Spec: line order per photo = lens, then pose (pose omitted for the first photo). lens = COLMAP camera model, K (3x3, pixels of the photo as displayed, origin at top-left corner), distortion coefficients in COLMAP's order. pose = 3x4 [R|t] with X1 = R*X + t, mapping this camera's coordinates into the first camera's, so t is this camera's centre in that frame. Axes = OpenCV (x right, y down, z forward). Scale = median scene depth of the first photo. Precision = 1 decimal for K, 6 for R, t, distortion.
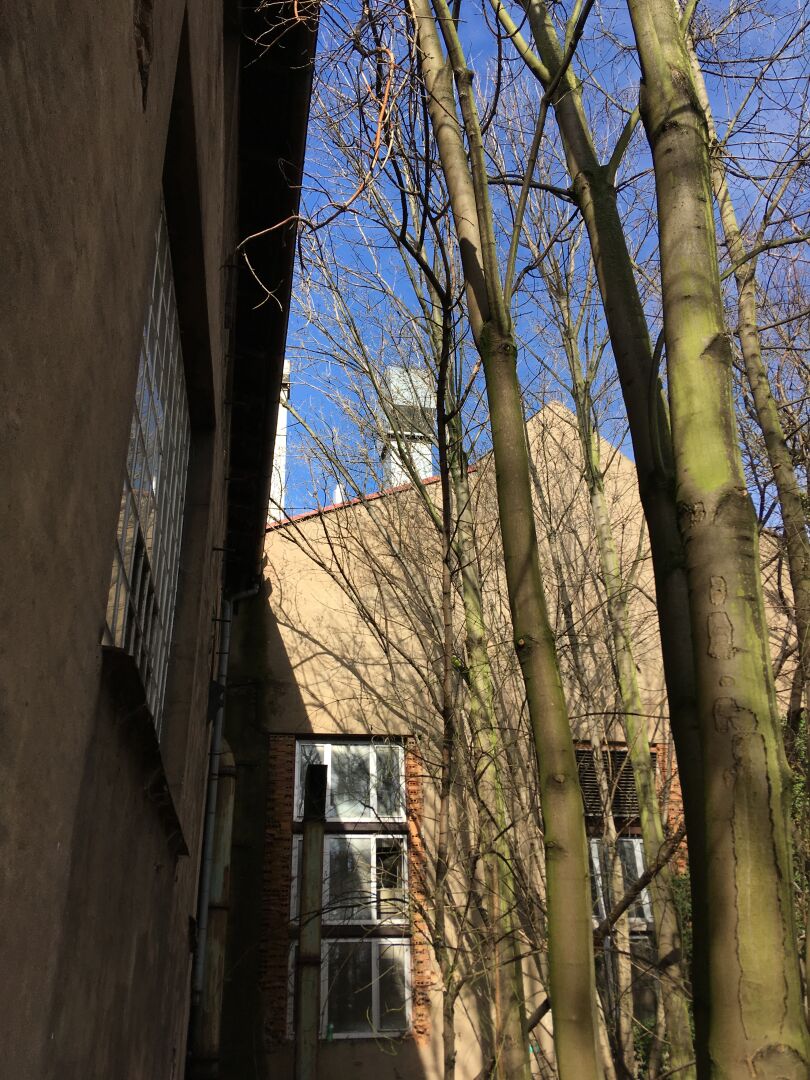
lens RADIAL K [[902.2, 0, 405.0], [0, 902.2, 540.0], [0, 0, 1]] dist [0.121886, -0.179813]
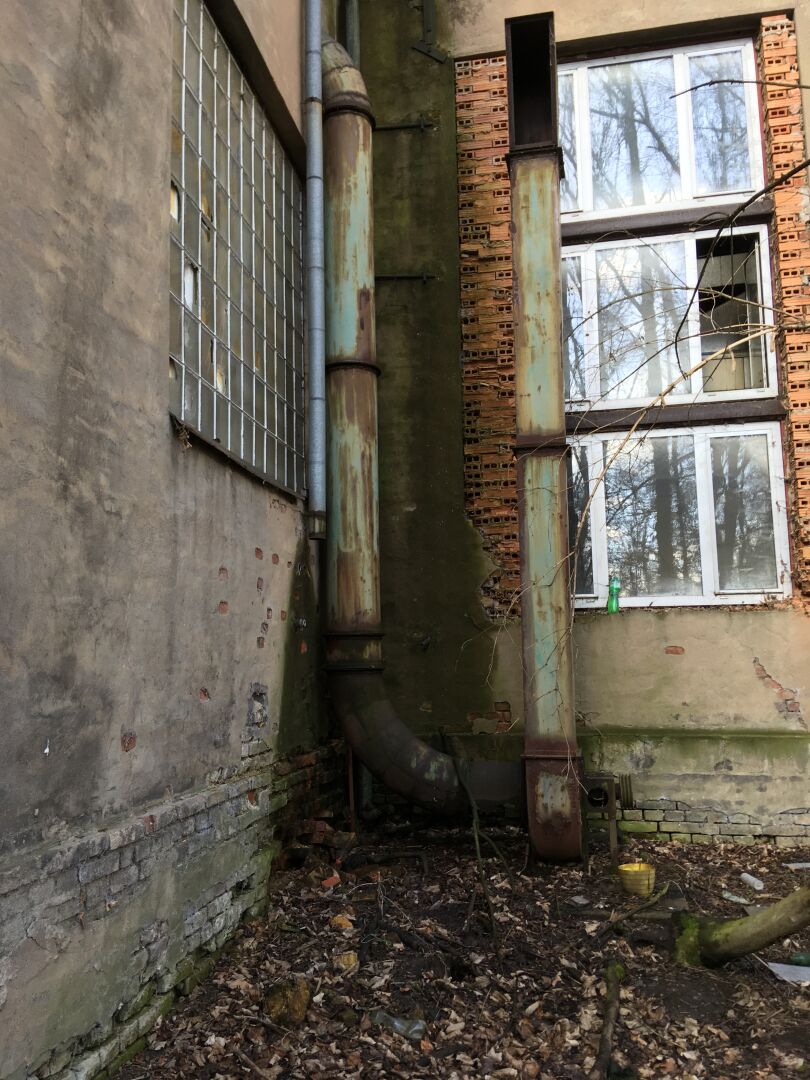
lens RADIAL K [[902.2, 0, 405.0], [0, 902.2, 540.0], [0, 0, 1]] dist [0.121886, -0.179813]
pose [[0.926921, -0.032105, -0.373881, 0.001633], [0.169758, 0.924431, 0.341481, 0.473748], [0.334664, -0.379995, 0.862324, 0.809404]]
